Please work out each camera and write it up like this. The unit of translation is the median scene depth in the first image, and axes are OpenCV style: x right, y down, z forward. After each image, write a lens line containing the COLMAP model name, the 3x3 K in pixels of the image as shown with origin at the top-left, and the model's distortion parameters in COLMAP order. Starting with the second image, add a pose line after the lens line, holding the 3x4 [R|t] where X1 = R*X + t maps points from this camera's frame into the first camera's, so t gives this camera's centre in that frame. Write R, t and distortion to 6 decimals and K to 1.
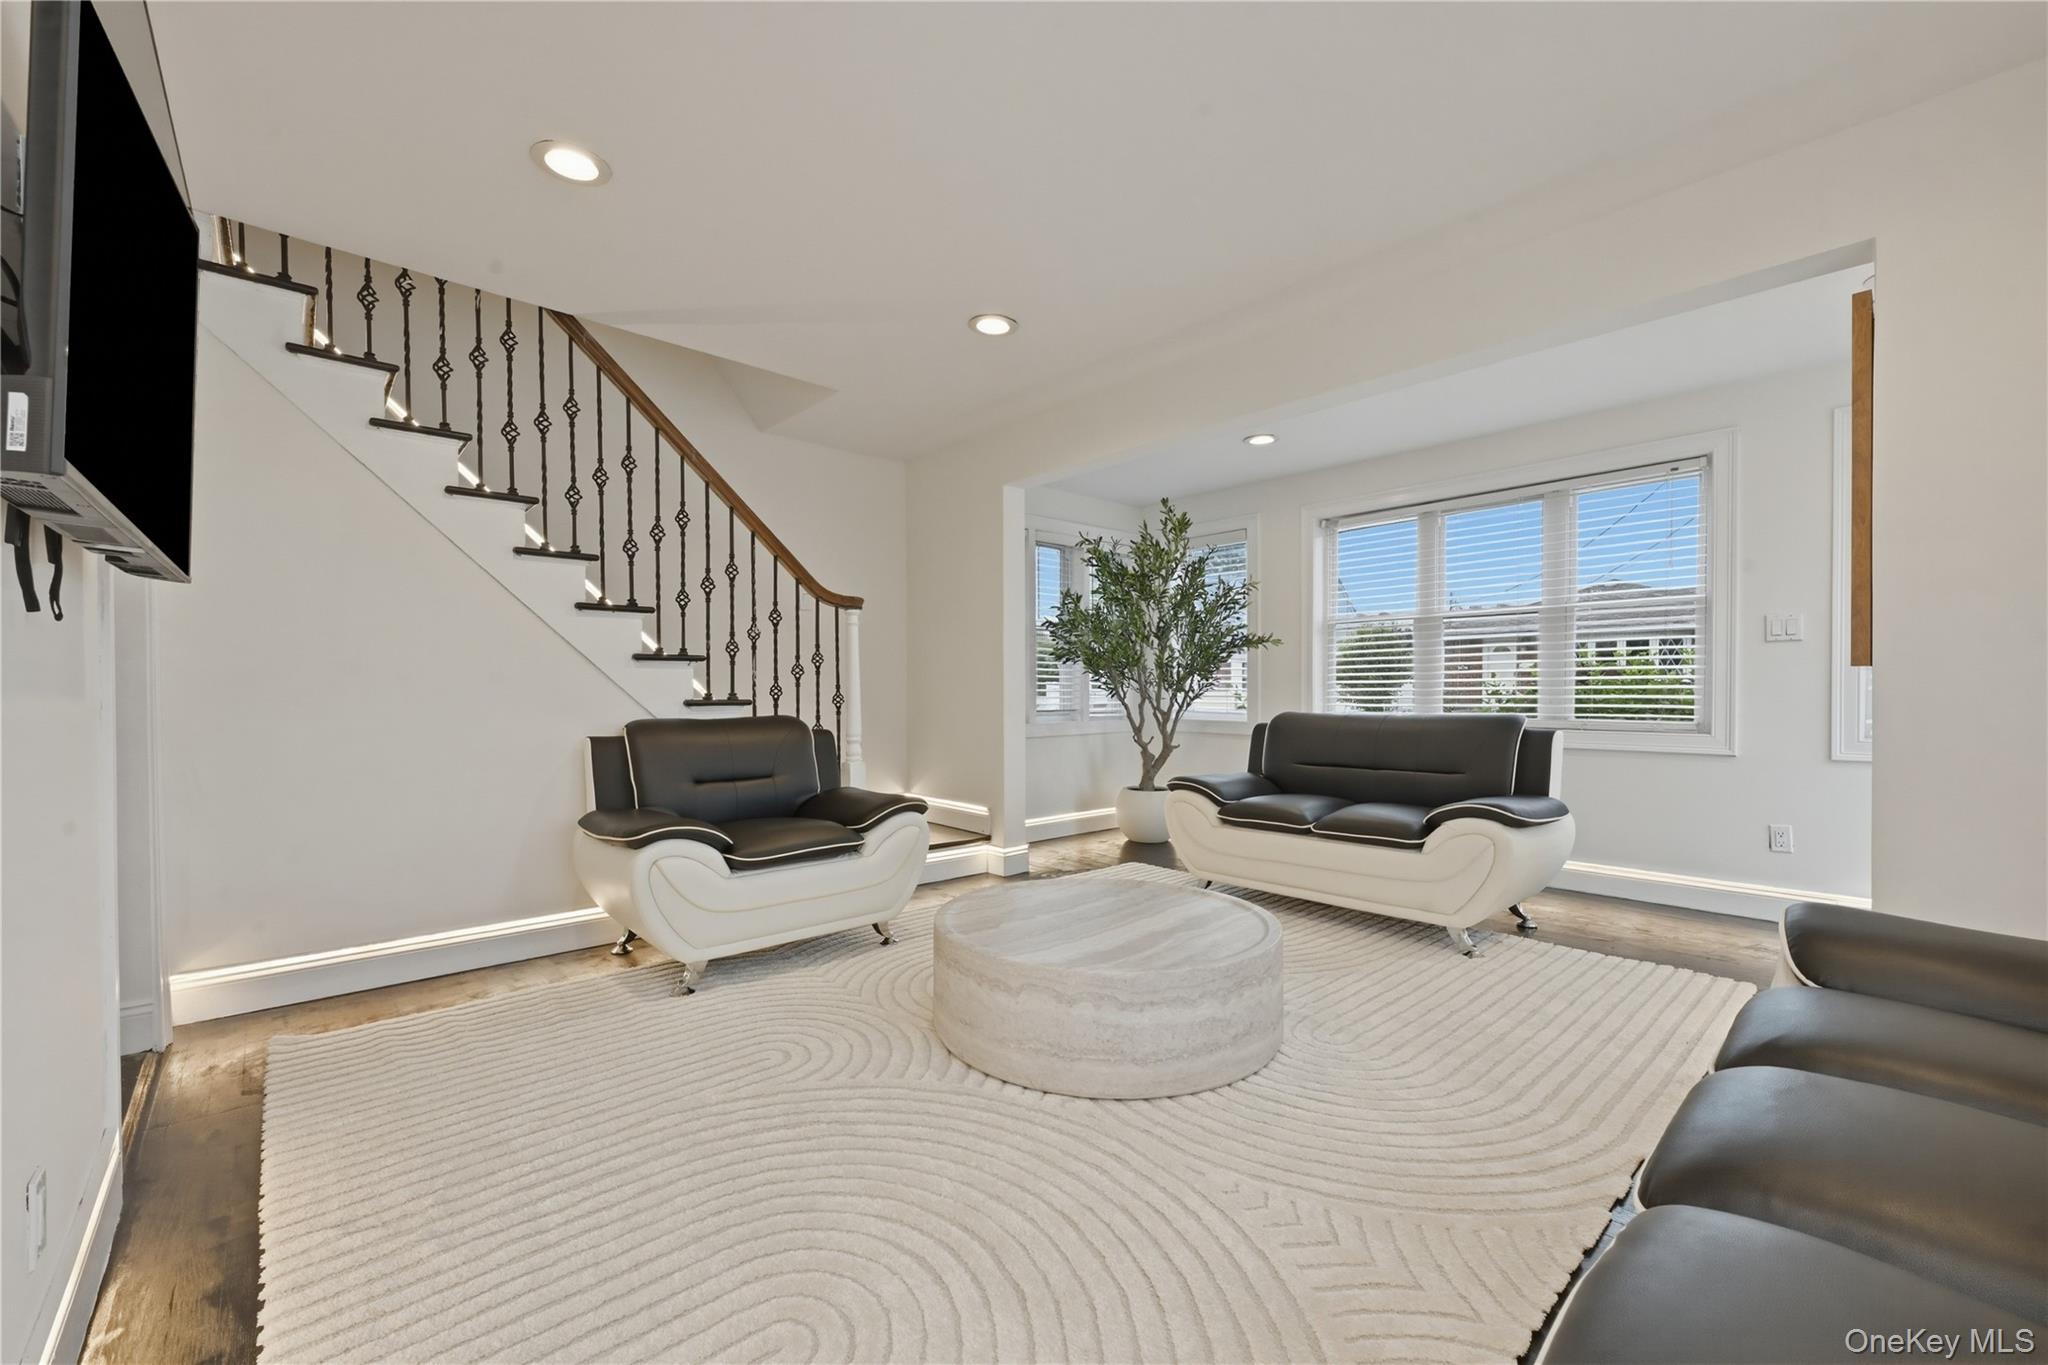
lens RADIAL K [[836.0, 0, 1022.2], [0, 836.0, 695.9], [0, 0, 1]] dist [-0.000586, -0.000090]
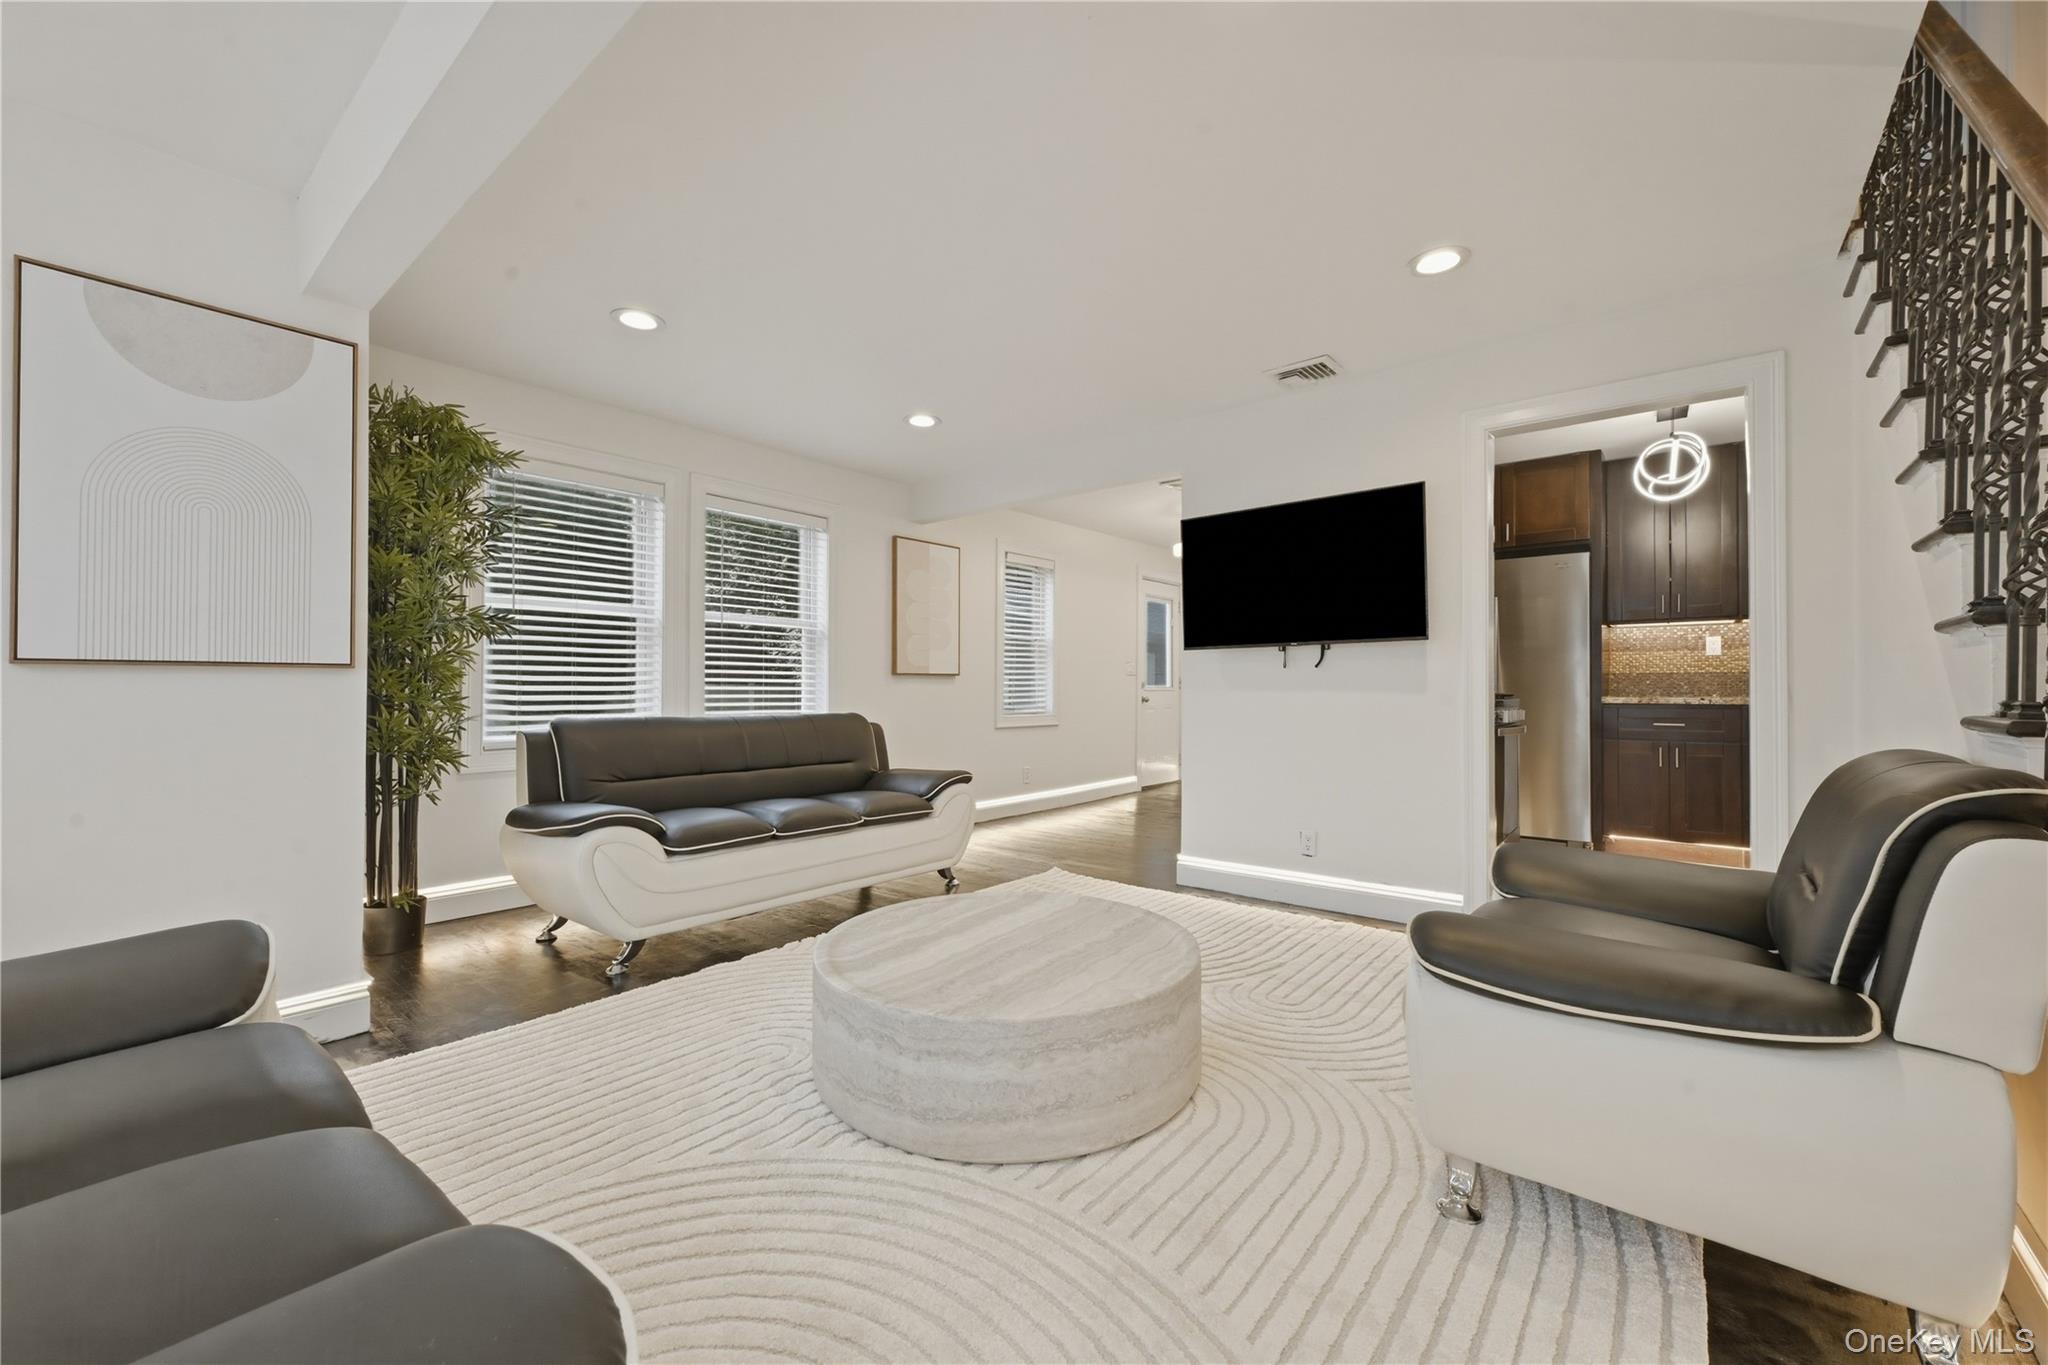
lens RADIAL K [[801.4, 0, 1024.0], [0, 801.4, 682.5], [0, 0, 1]] dist [0.000538, 0.000060]
pose [[-0.987029, 0.003794, -0.160497, 0.146583], [0.003646, 0.999993, 0.001218, -0.013028], [0.160500, 0.000617, -0.987036, 1.243603]]
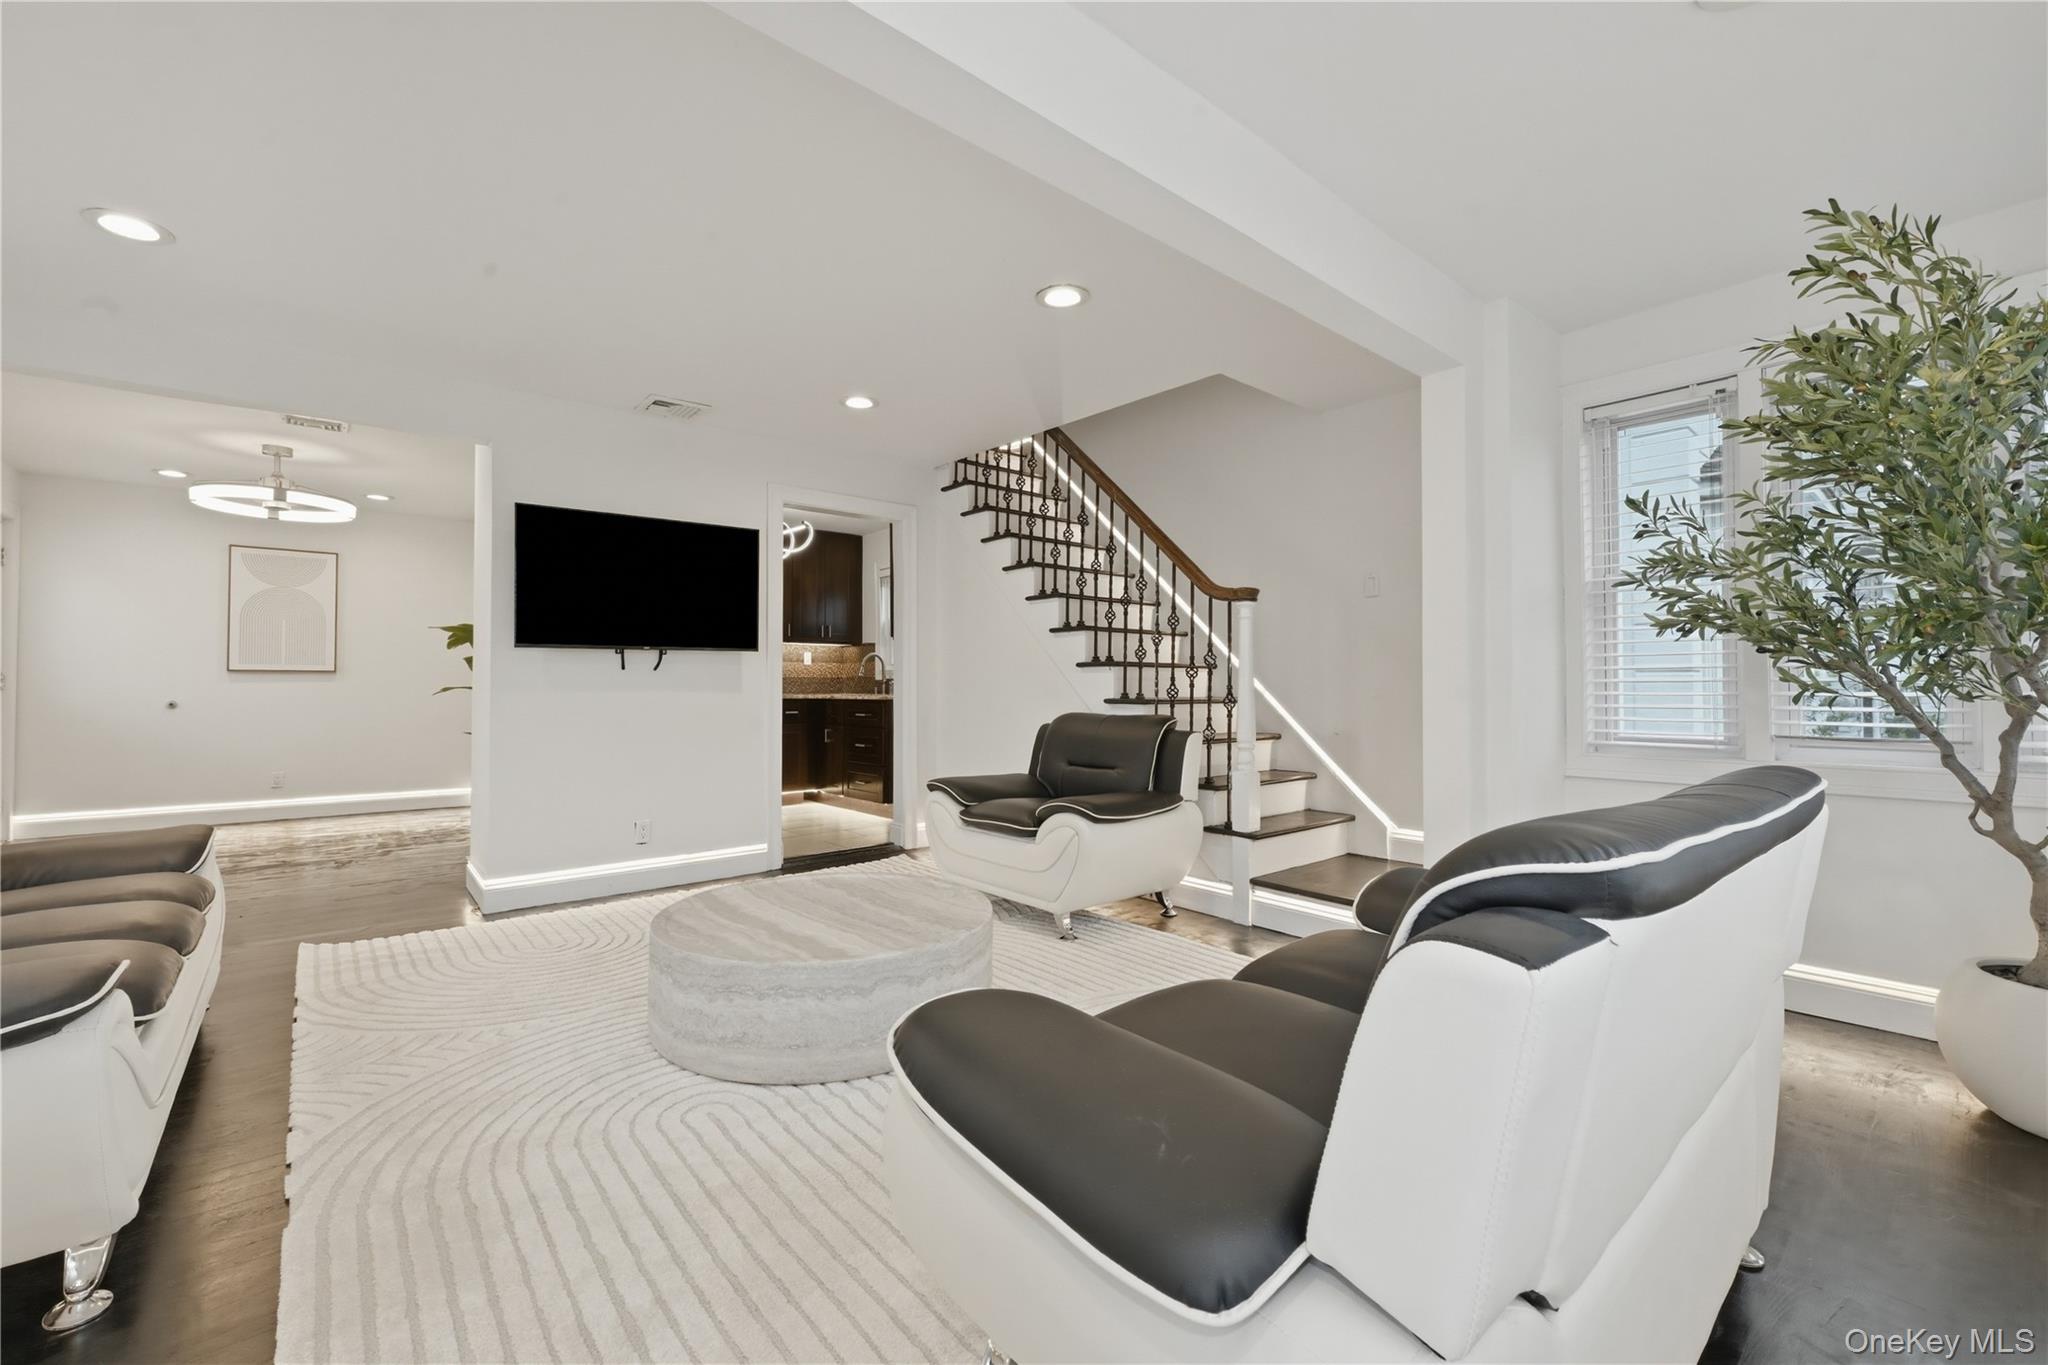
lens RADIAL K [[814.5, 0, 1025.1], [0, 814.5, 687.0], [0, 0, 1]] dist [0.000246, 0.000051]
pose [[-0.025884, 0.005662, -0.999649, 0.744573], [-0.006305, 0.999963, 0.005827, -0.016429], [0.999645, 0.006454, -0.025848, 0.847806]]
